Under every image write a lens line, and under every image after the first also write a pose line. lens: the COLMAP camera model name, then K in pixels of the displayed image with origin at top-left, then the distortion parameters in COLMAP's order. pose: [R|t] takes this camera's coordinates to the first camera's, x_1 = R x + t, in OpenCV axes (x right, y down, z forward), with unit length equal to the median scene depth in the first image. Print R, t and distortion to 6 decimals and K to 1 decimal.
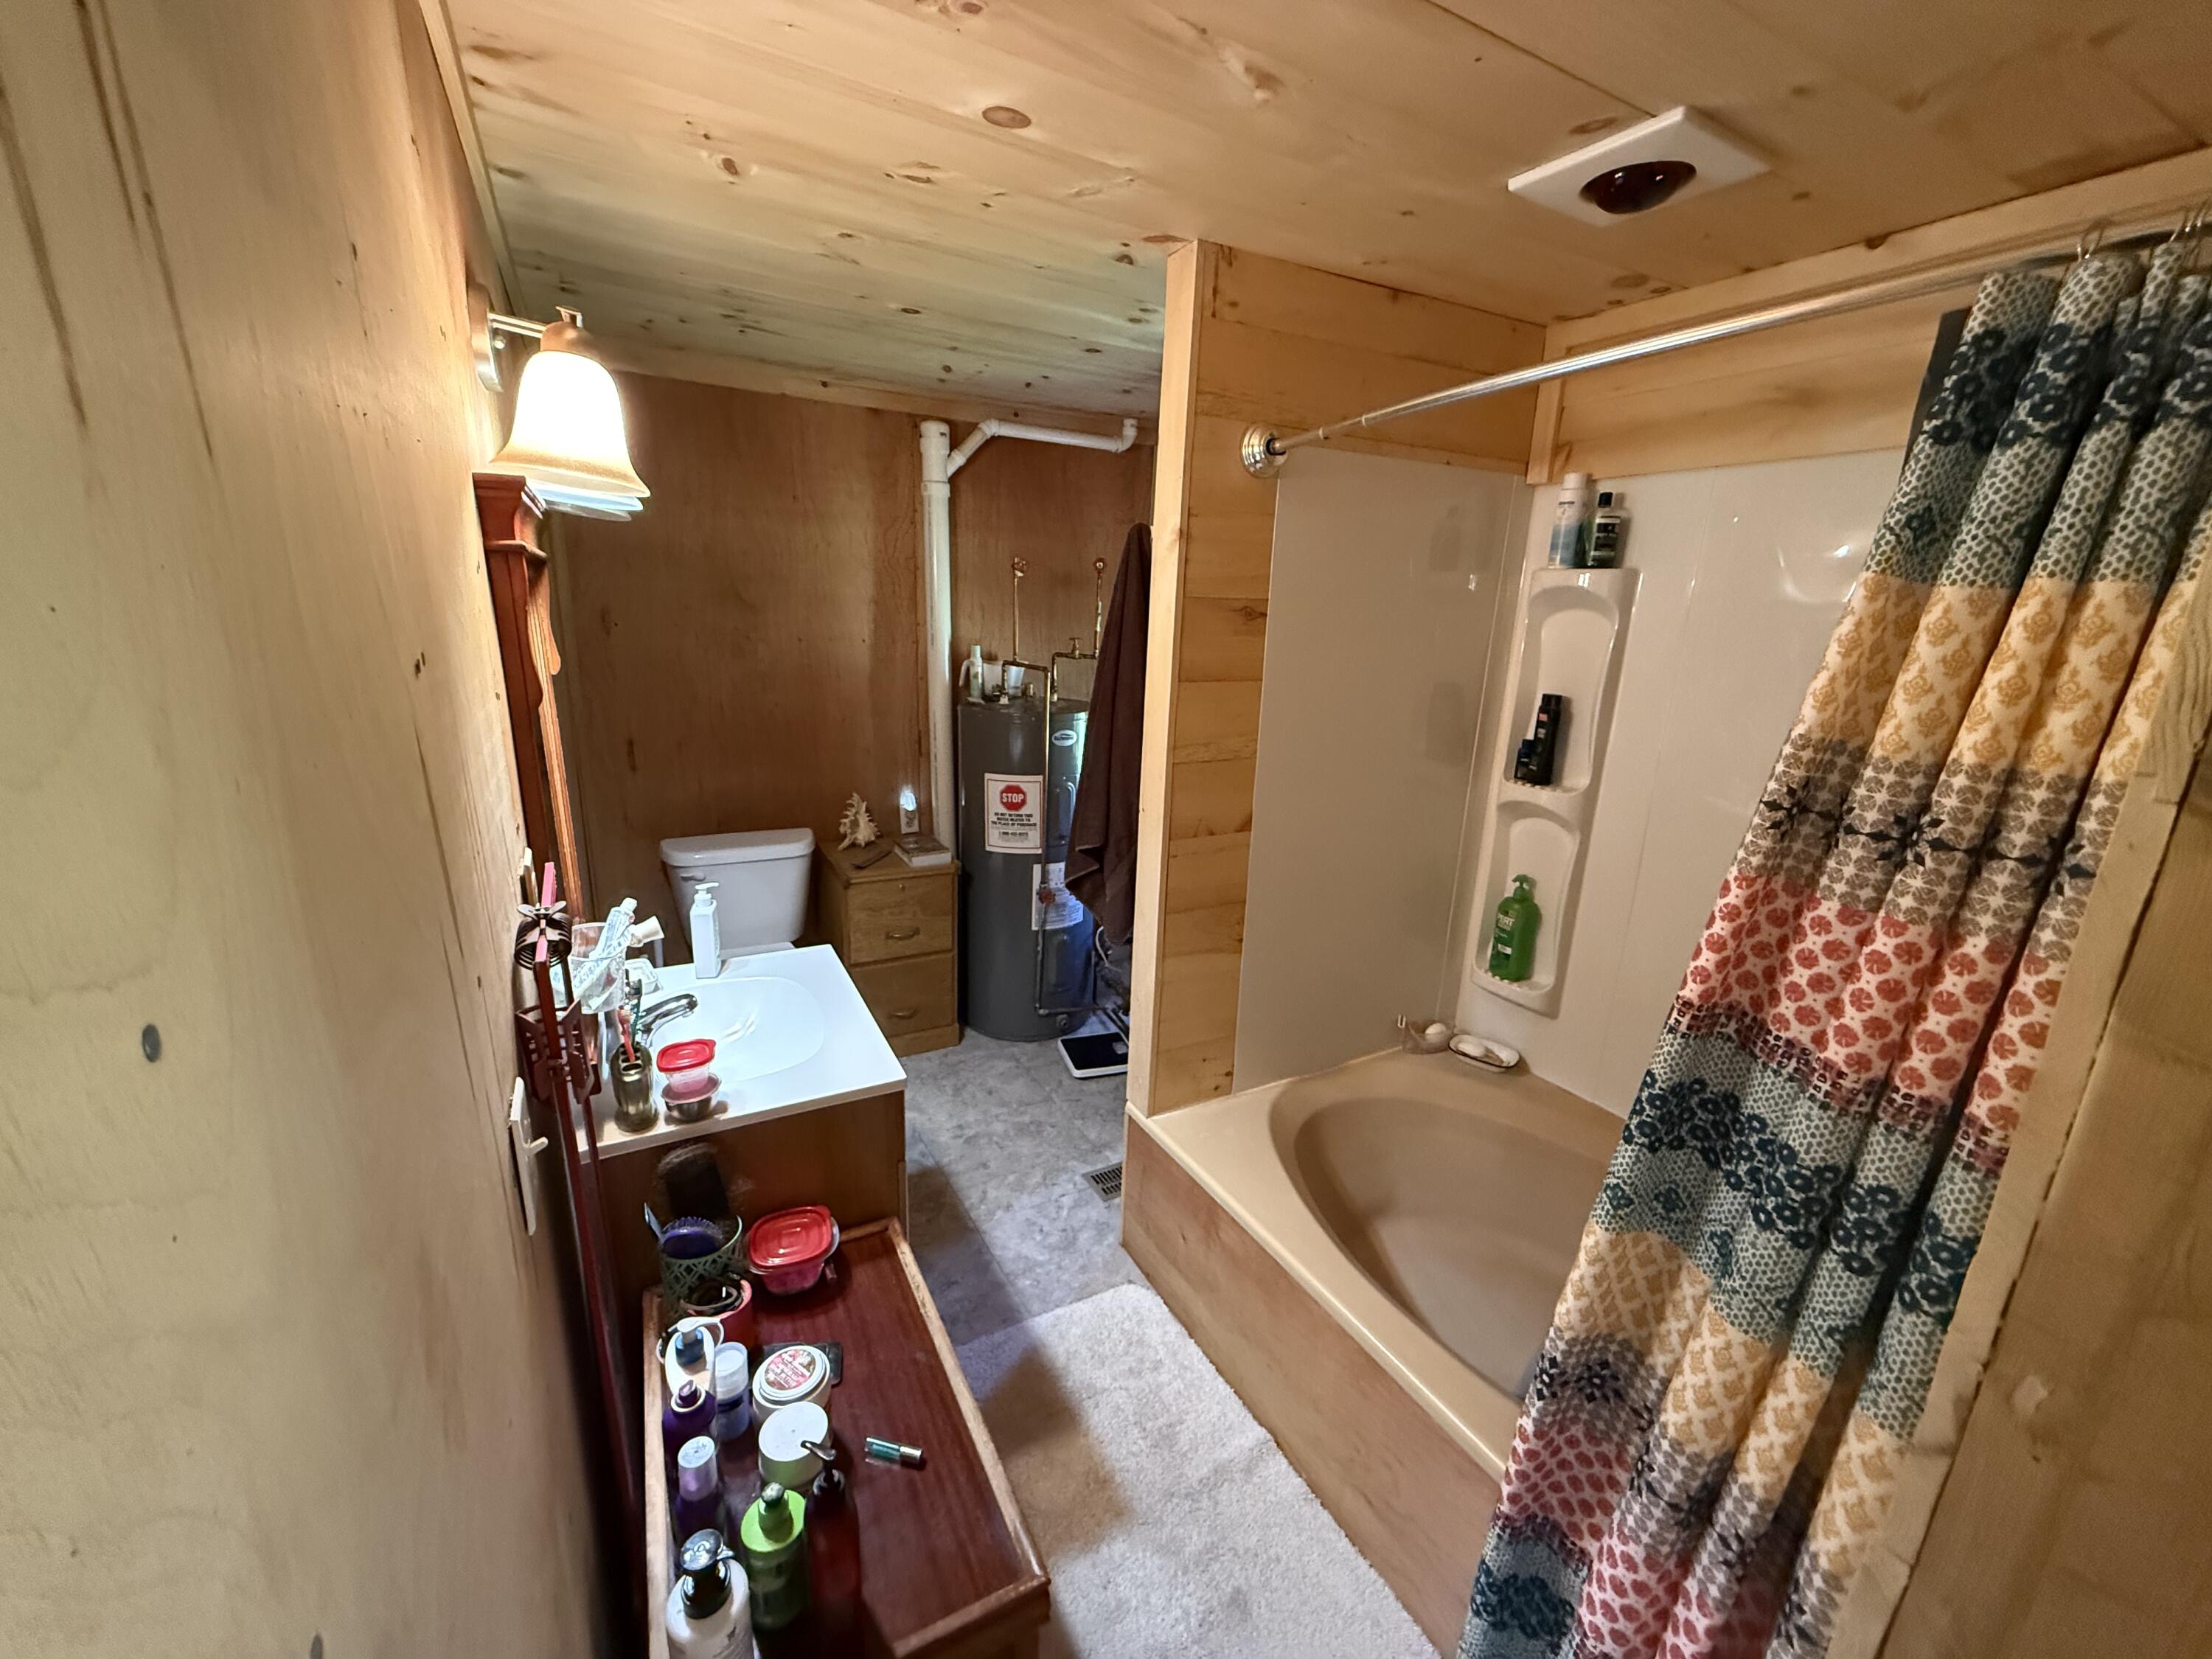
lens RADIAL K [[879.5, 0, 1100.7], [0, 879.5, 835.7], [0, 0, 1]] dist [-0.000357, 0.000395]
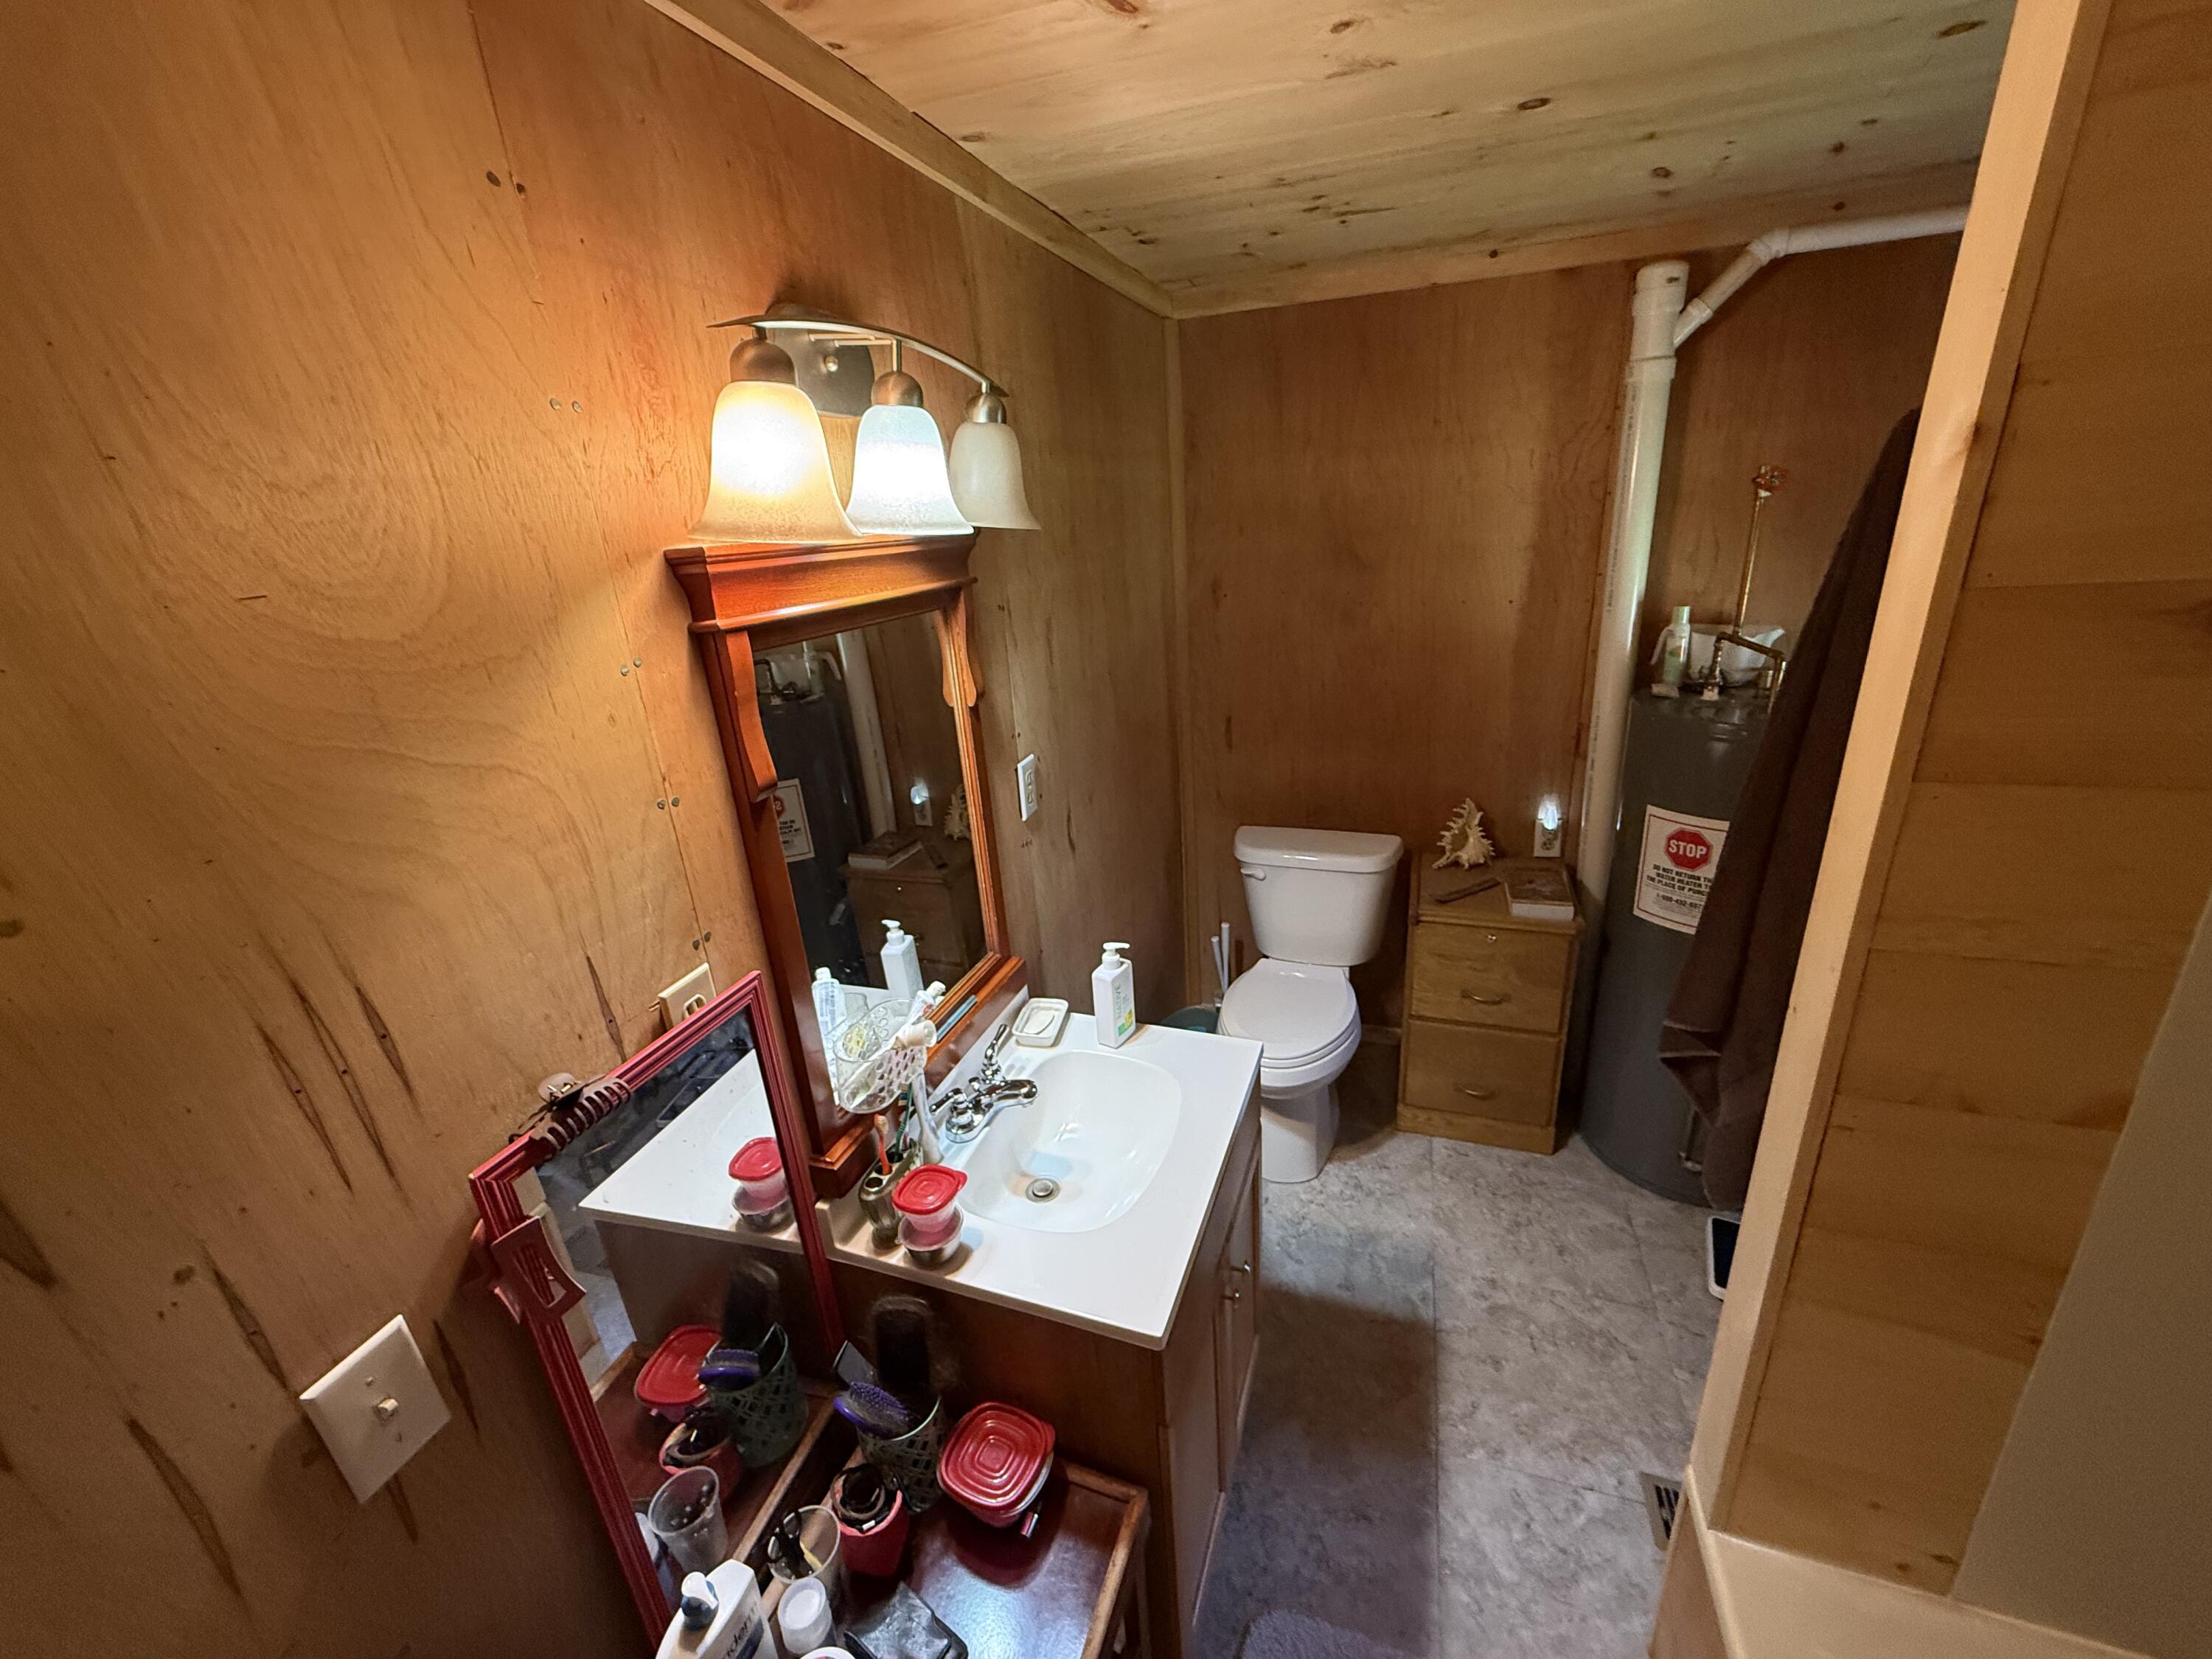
lens RADIAL K [[879.5, 0, 1106.8], [0, 879.5, 828.1], [0, 0, 1]] dist [-0.000357, 0.000395]
pose [[0.657540, 0.177622, -0.732182, 0.091093], [-0.108161, 0.984001, 0.141577, -0.104266], [0.745615, -0.013899, 0.666232, 0.247776]]
